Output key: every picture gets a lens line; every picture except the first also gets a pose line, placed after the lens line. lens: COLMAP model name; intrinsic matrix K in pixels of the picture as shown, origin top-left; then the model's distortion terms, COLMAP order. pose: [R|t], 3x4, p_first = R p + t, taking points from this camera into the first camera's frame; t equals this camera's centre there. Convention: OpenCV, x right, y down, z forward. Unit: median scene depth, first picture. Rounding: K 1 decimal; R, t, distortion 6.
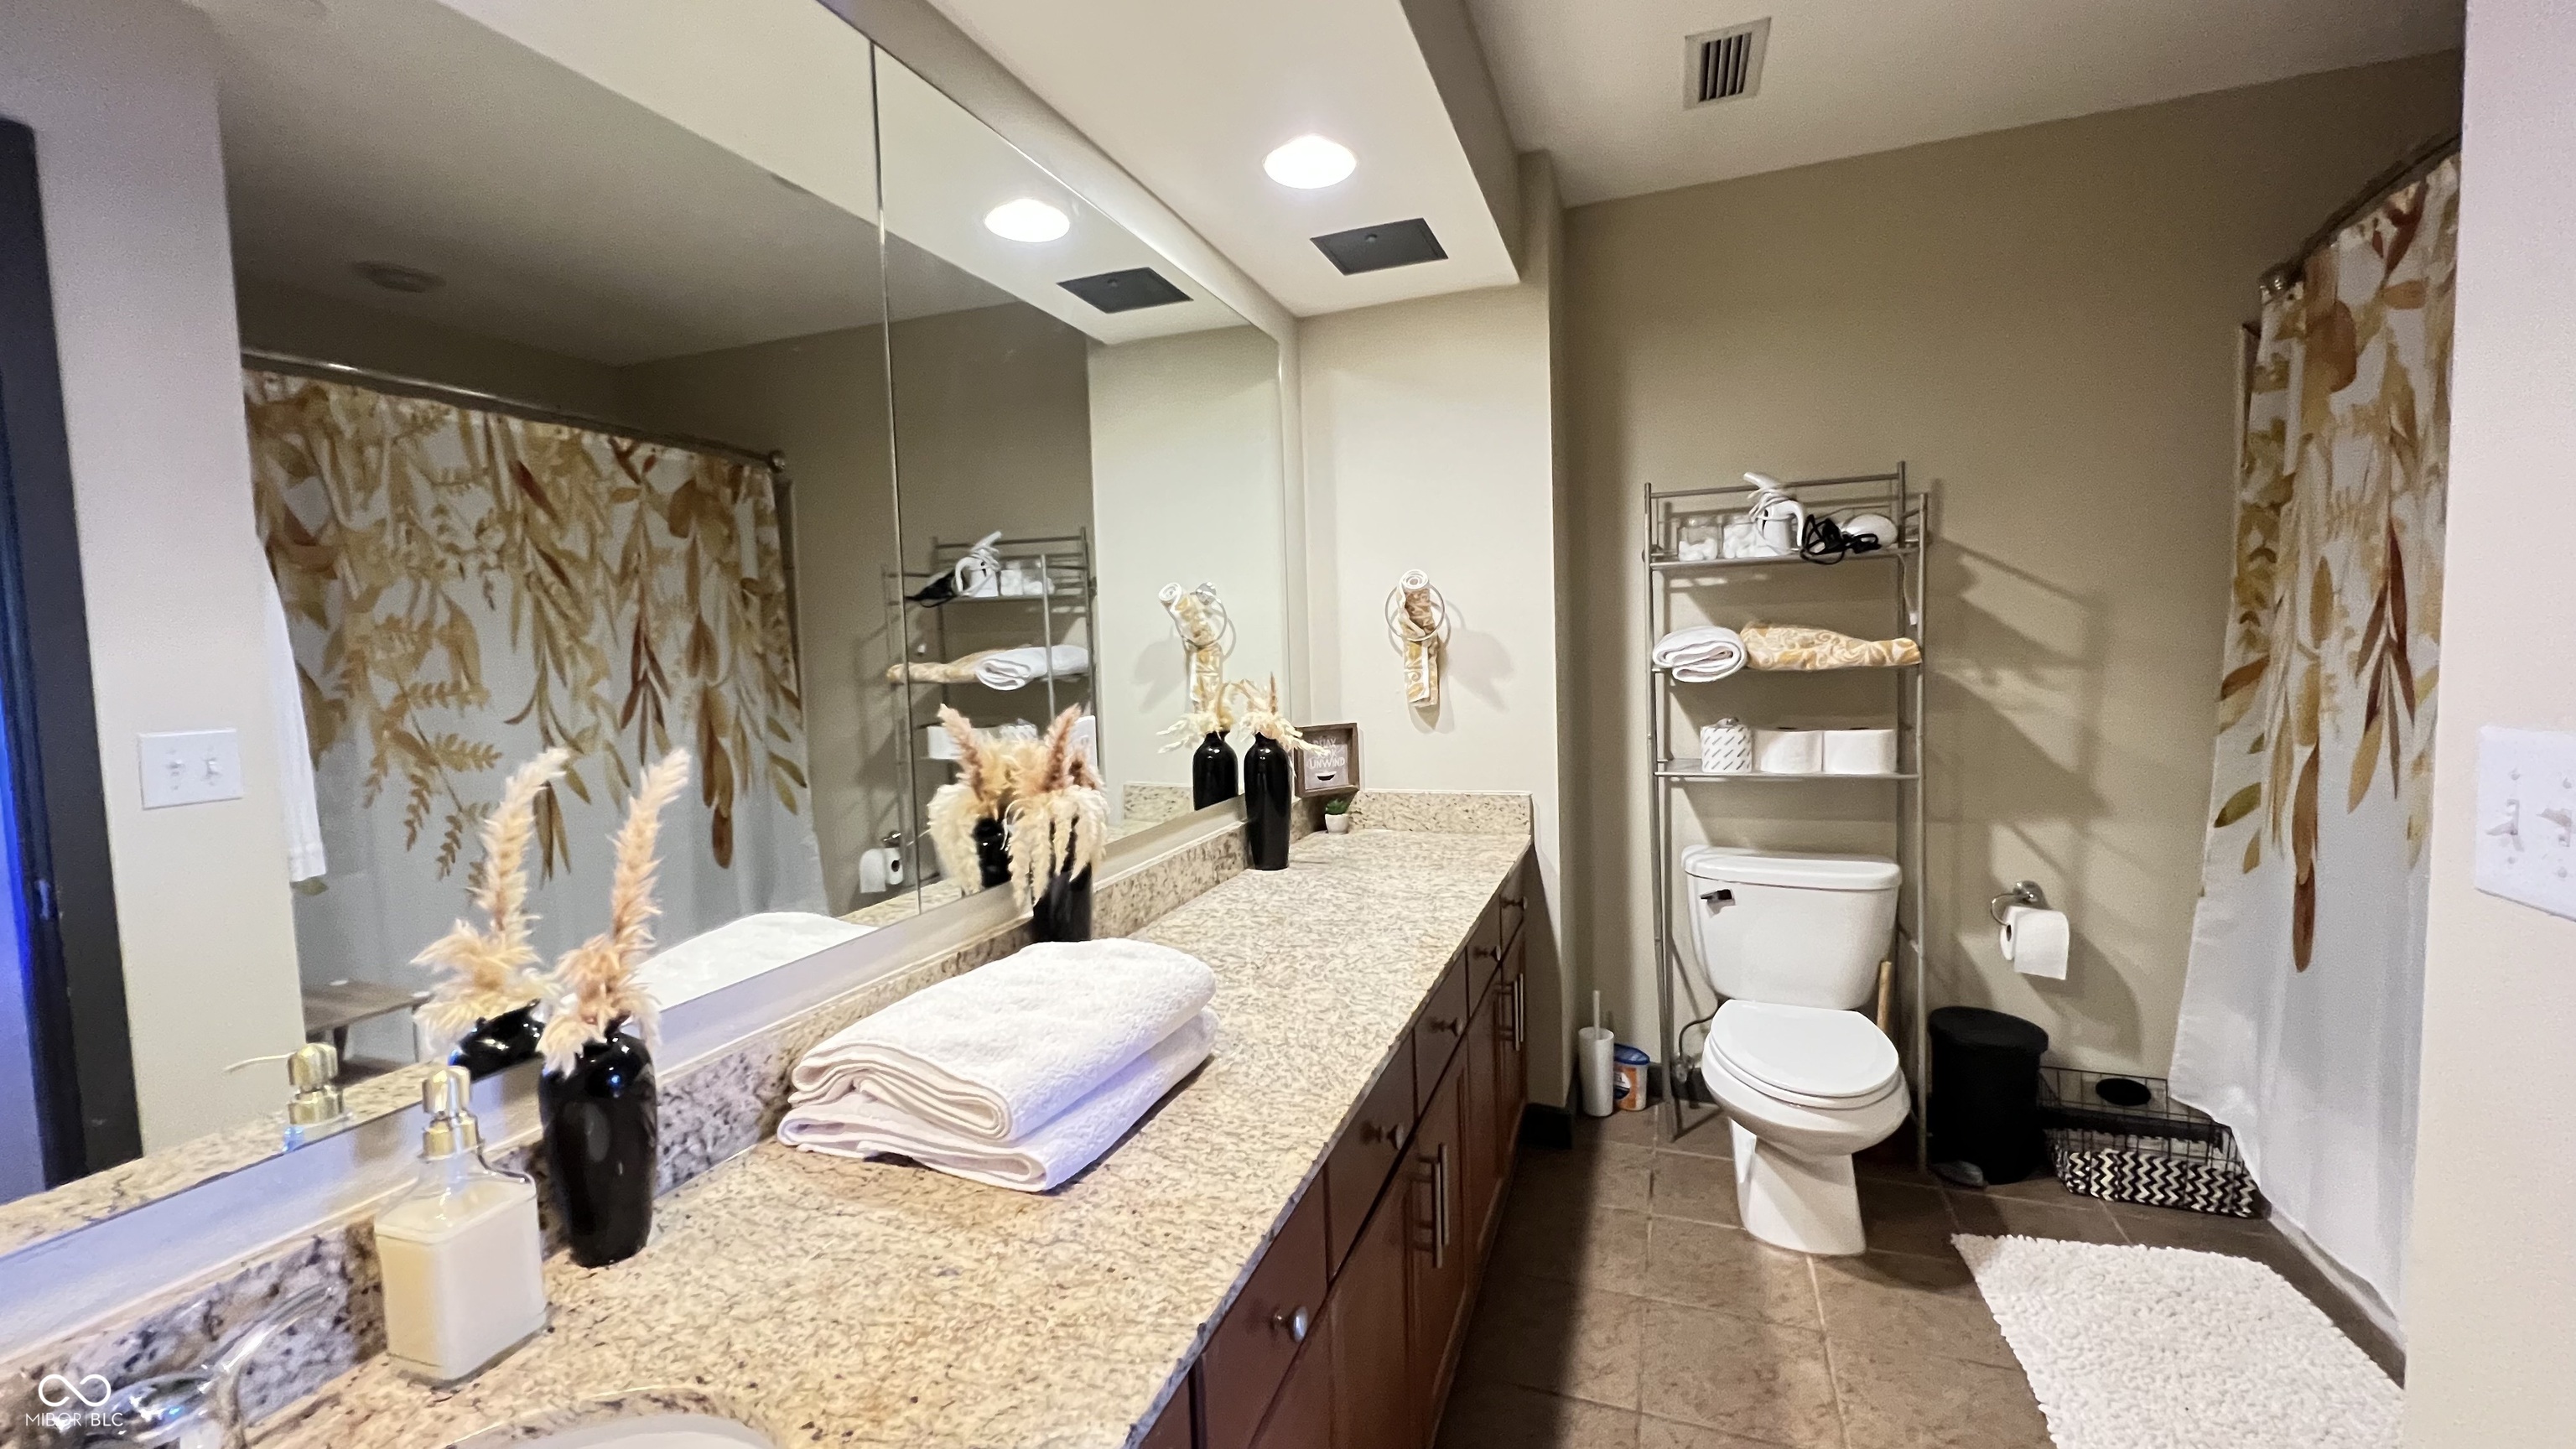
lens RADIAL K [[1023.0, 0, 1281.4], [0, 1023.0, 720.3], [0, 0, 1]] dist [-0.001679, 0.000287]
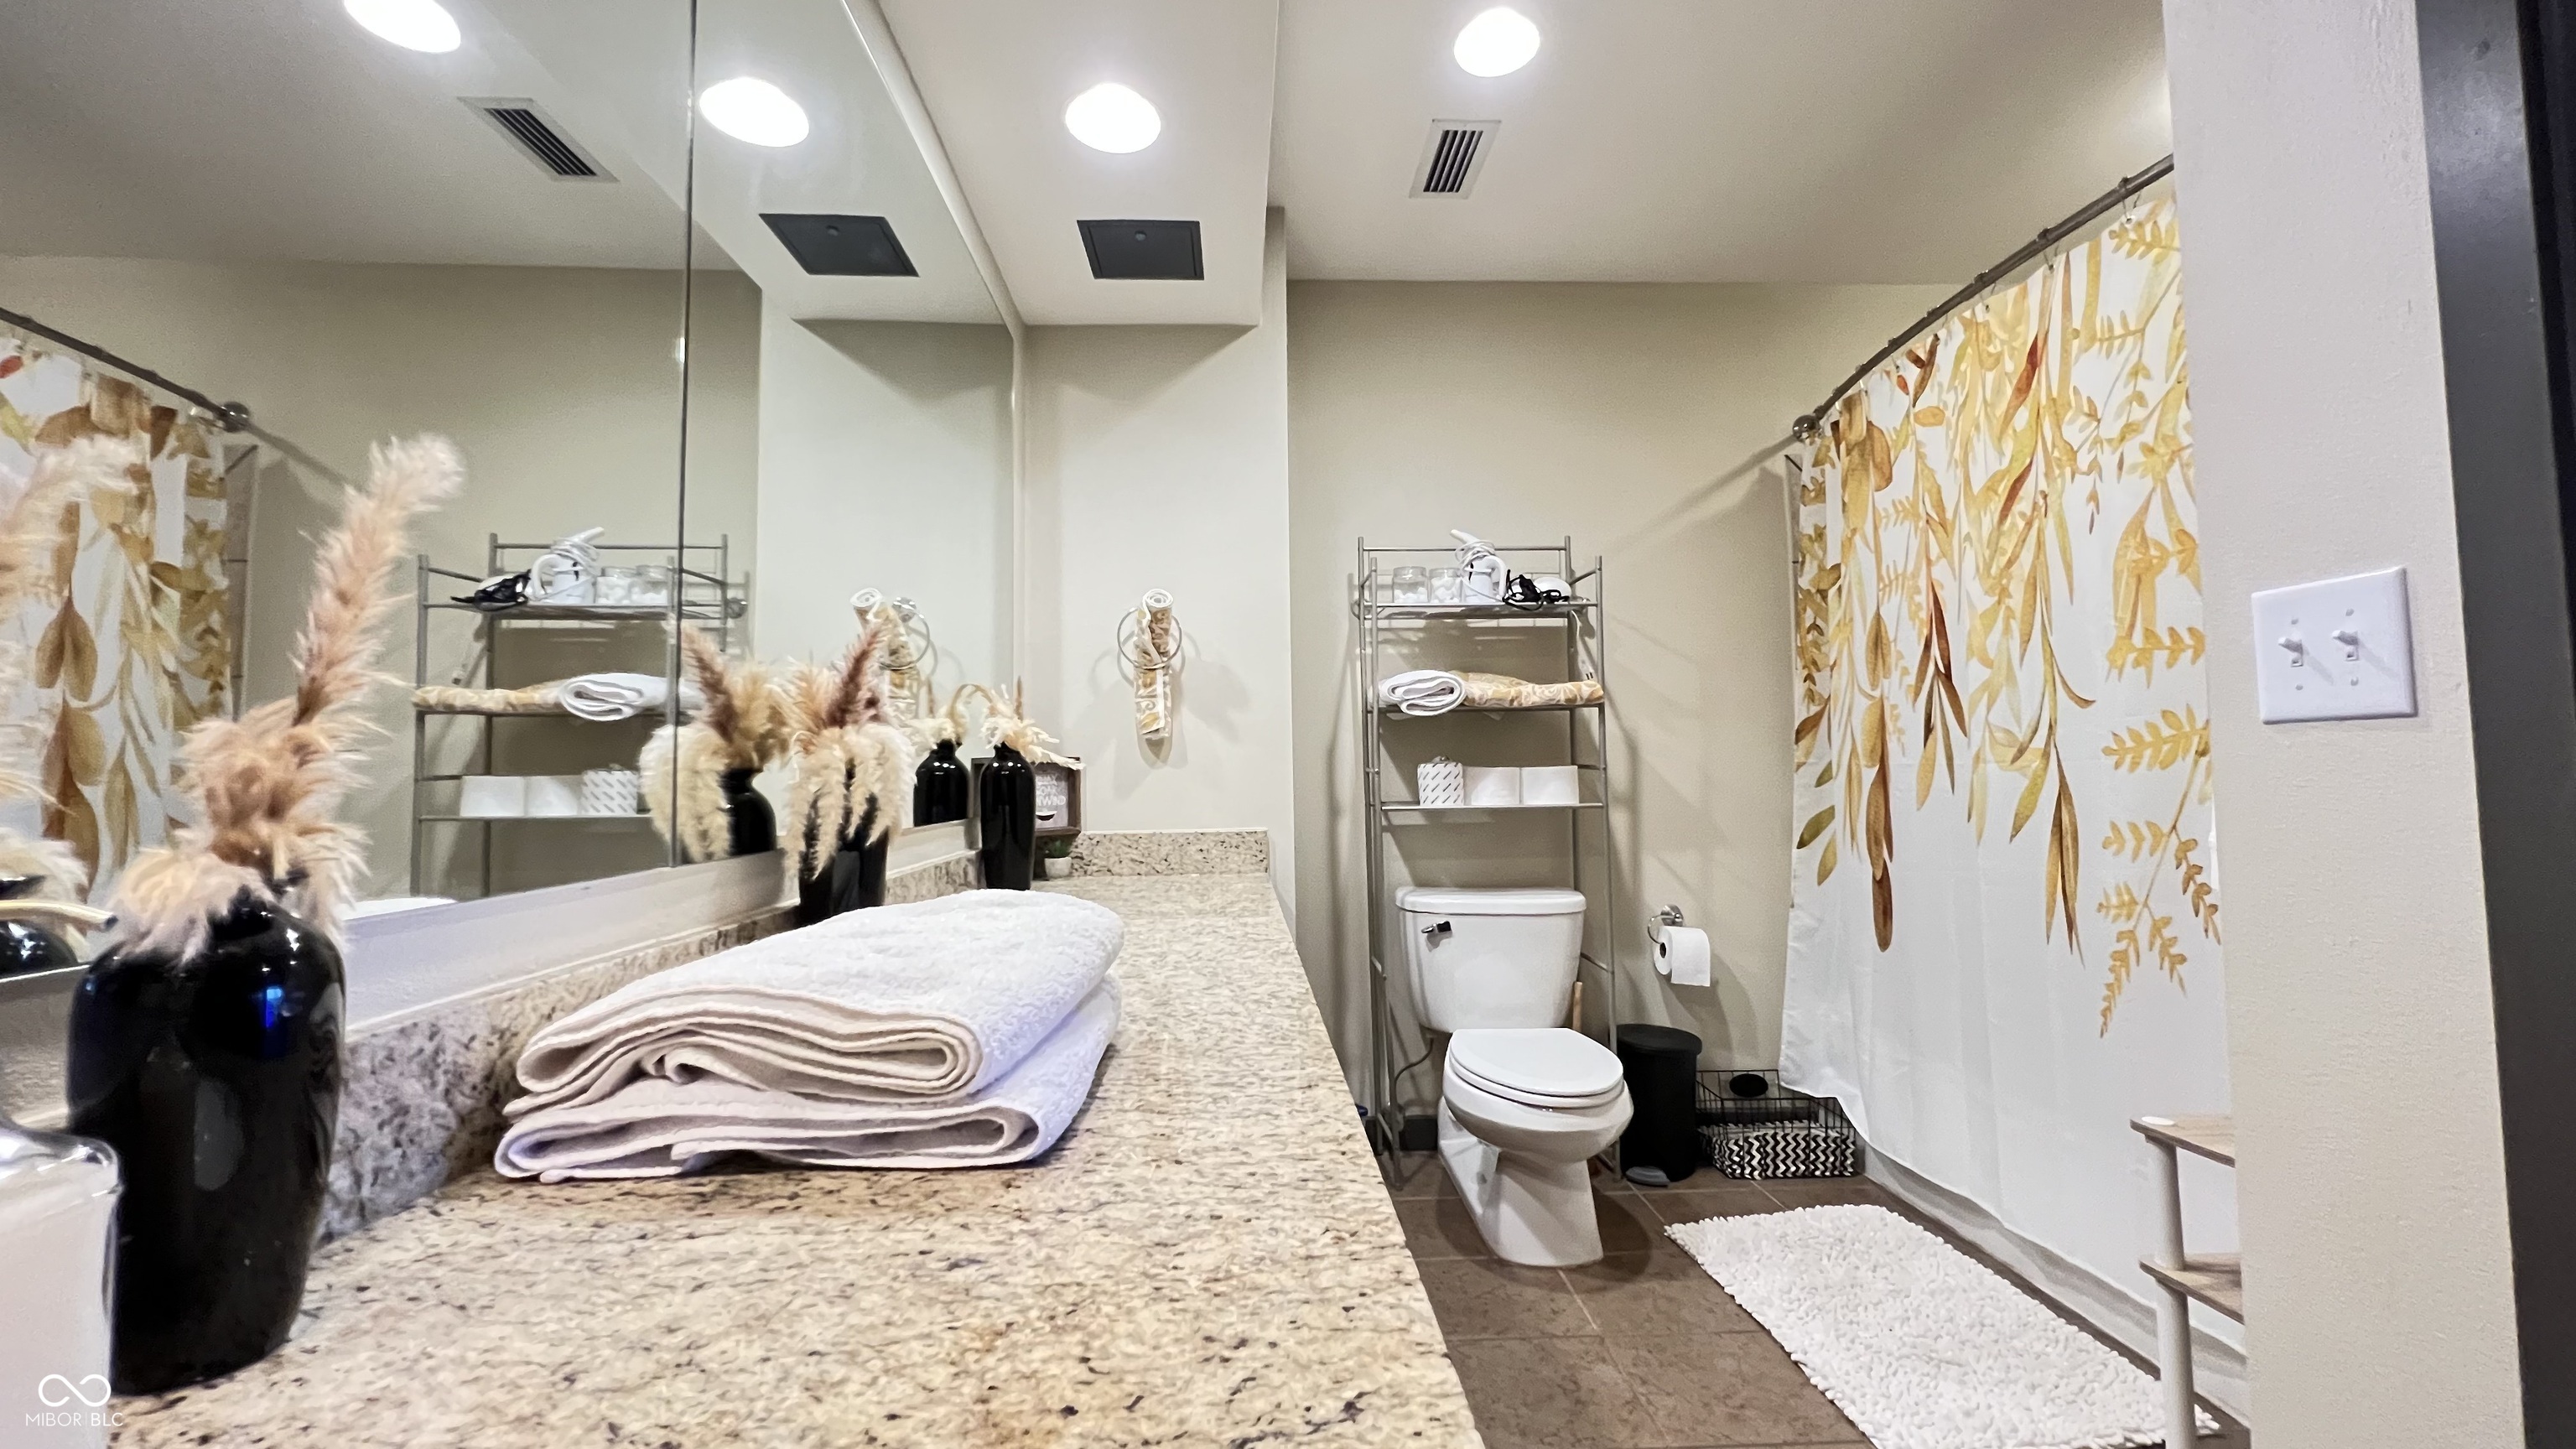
lens RADIAL K [[1023.0, 0, 1281.4], [0, 1023.0, 720.3], [0, 0, 1]] dist [-0.001679, 0.000287]
pose [[0.917662, 0.041775, 0.395161, -0.149836], [0.010979, 0.991413, -0.130305, 0.109909], [-0.397211, 0.123914, 0.909323, 0.119220]]
